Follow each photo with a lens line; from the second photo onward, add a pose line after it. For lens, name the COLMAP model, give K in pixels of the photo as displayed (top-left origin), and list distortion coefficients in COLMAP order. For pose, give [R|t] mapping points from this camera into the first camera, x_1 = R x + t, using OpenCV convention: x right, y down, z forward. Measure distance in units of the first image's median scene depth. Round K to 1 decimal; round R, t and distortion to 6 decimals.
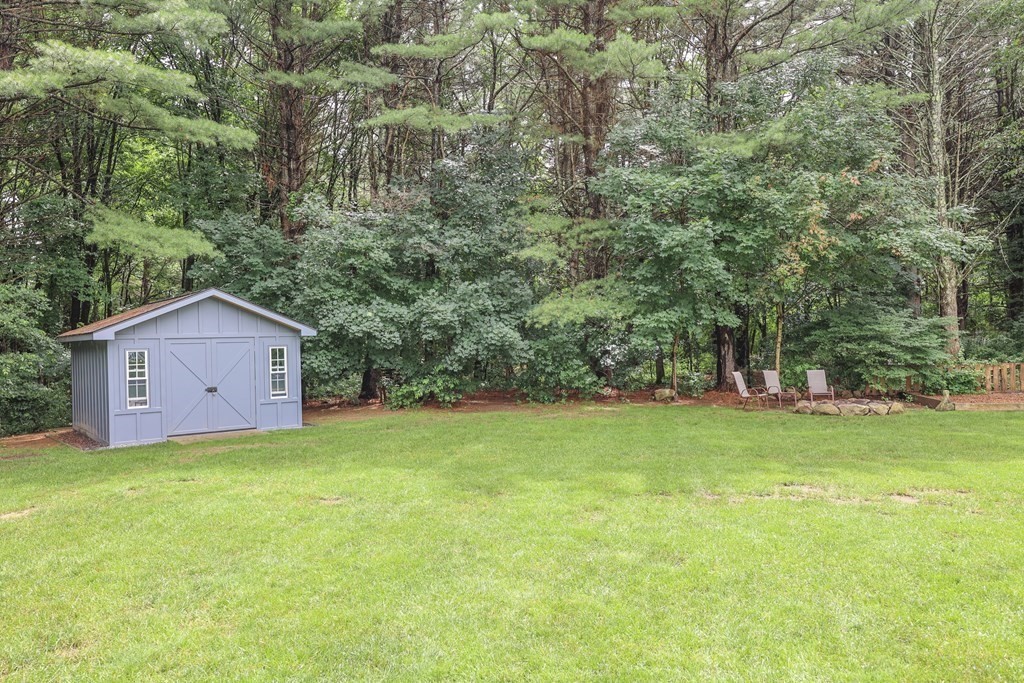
lens RADIAL K [[728.5, 0, 511.1], [0, 728.5, 344.8], [0, 0, 1]] dist [0.006300, 0.001876]
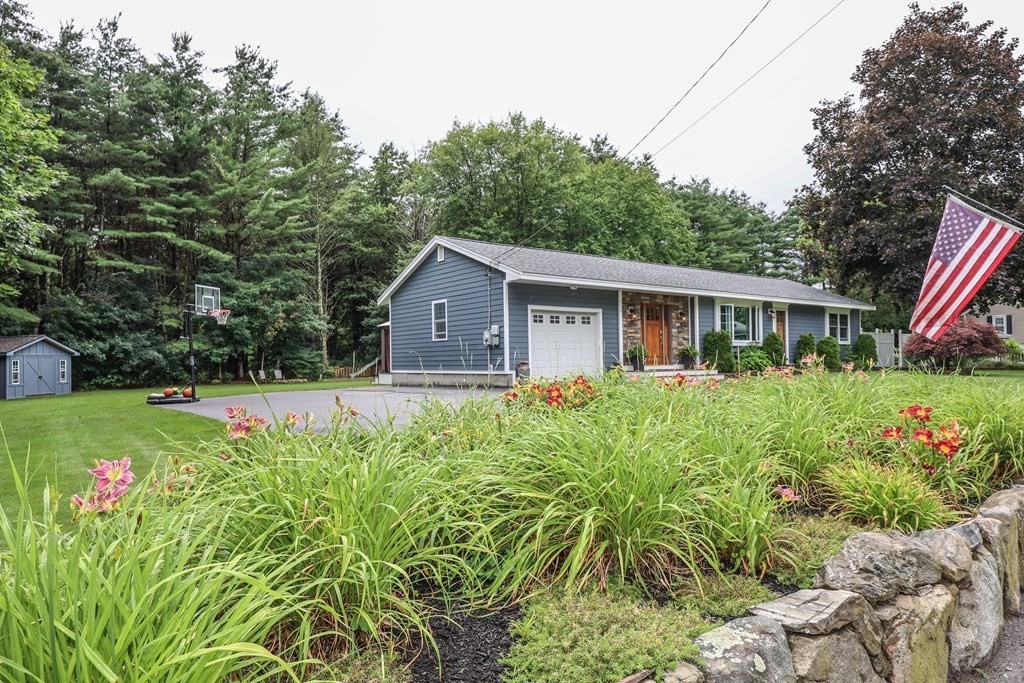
lens RADIAL K [[642.3, 0, 510.7], [0, 642.3, 346.7], [0, 0, 1]] dist [0.000591, 0.000237]
pose [[0.702352, 0.018298, 0.711595, -0.687320], [0.010908, 0.999276, -0.036461, 0.045587], [-0.711746, 0.033370, 0.701643, -1.316072]]
